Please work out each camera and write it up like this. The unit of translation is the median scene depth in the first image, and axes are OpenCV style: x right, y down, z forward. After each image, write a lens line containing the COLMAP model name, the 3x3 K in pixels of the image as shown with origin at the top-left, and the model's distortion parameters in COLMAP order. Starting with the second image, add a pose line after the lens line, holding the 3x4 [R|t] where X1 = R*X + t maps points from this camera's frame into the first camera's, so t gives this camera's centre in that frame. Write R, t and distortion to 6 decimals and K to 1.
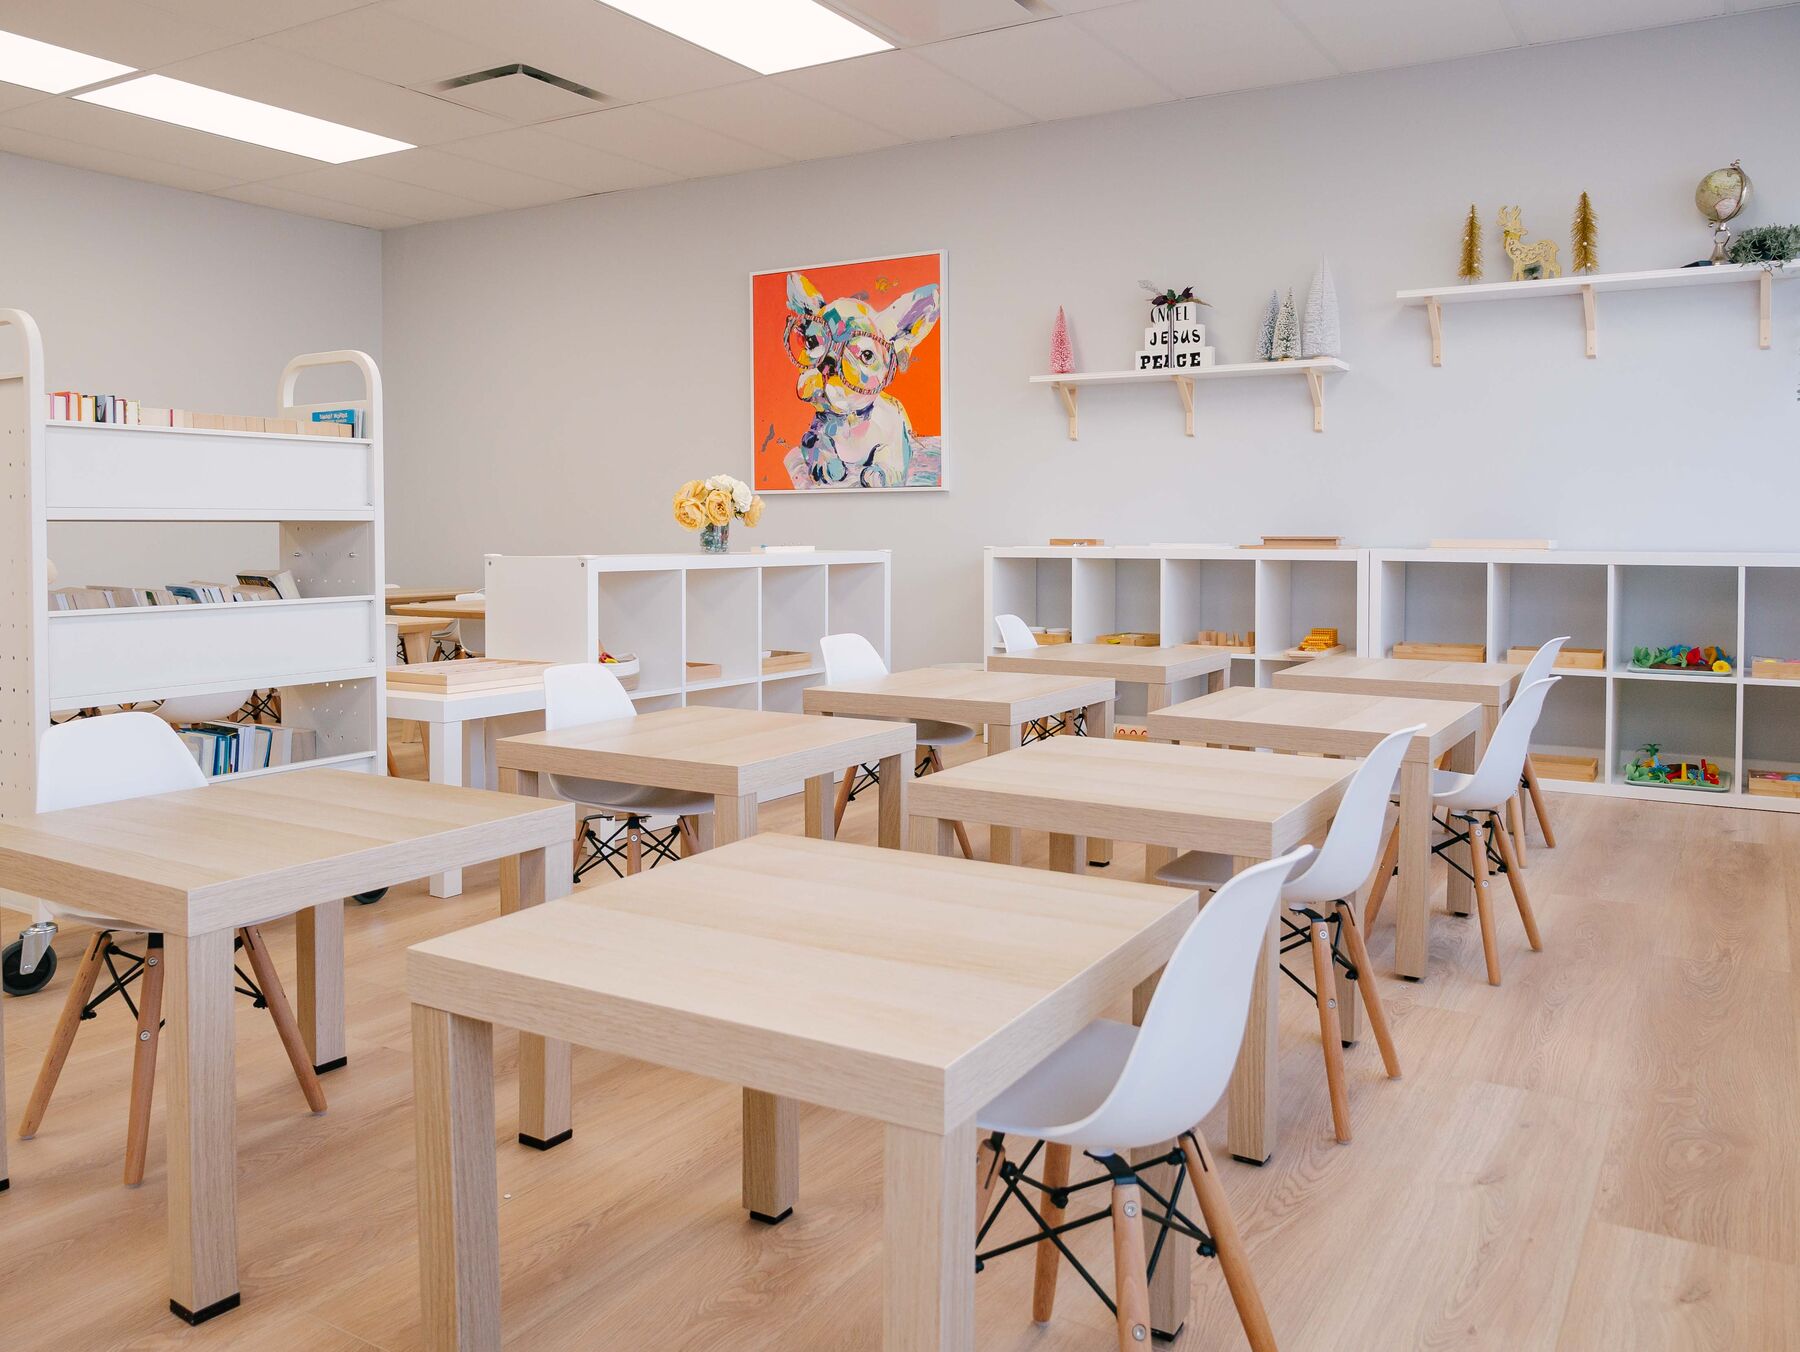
lens RADIAL K [[1370.8, 0, 885.7], [0, 1370.8, 552.7], [0, 0, 1]] dist [-0.013600, 0.006654]
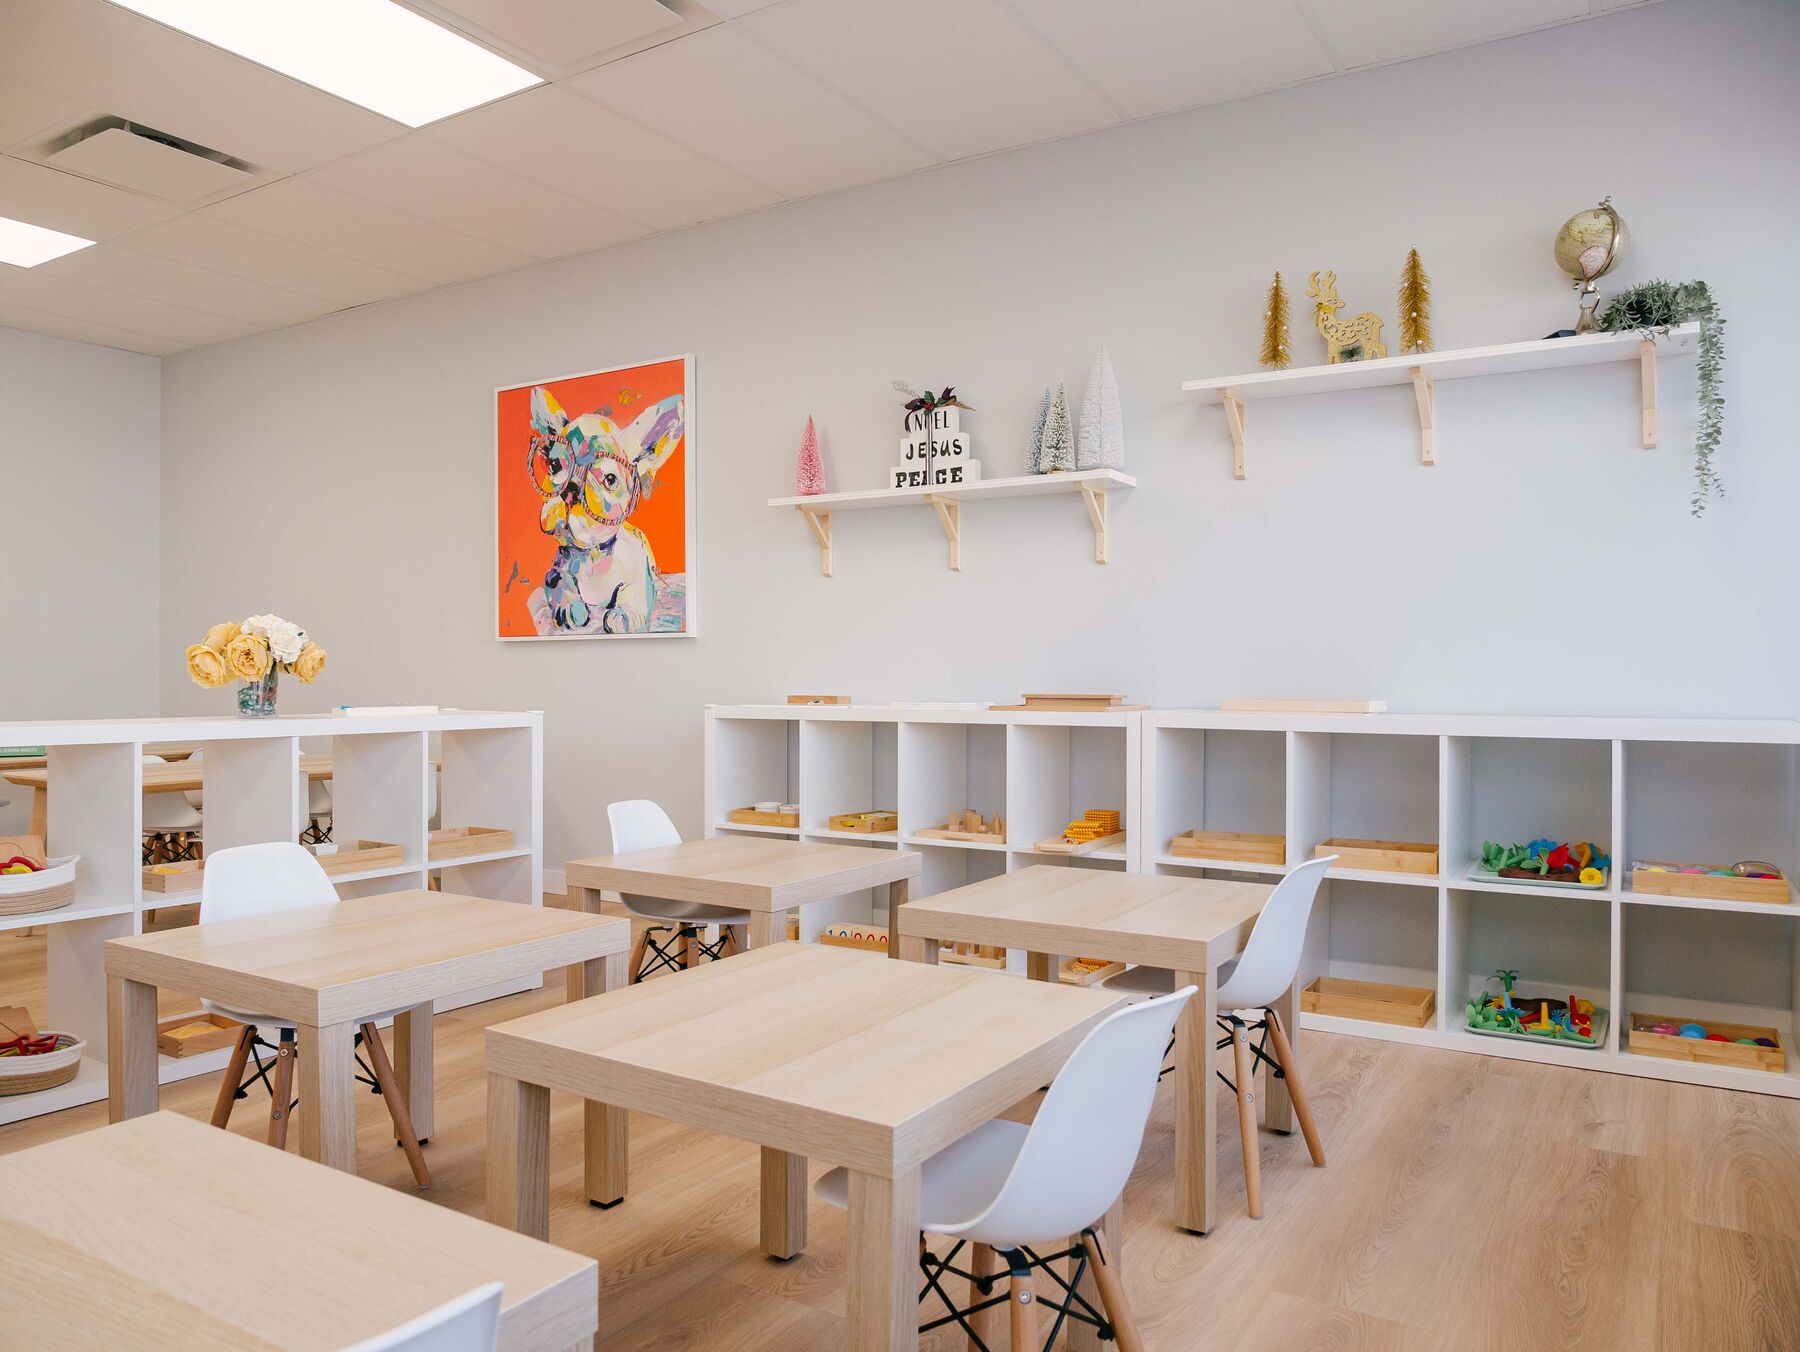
lens RADIAL K [[1284.3, 0, 833.8], [0, 1284.3, 671.3], [0, 0, 1]] dist [-0.034775, 0.011410]
pose [[0.999728, 0.001552, -0.023281, 0.170464], [-0.002051, 0.999768, -0.021425, -0.008218], [0.023242, 0.021467, 0.999499, 0.236907]]
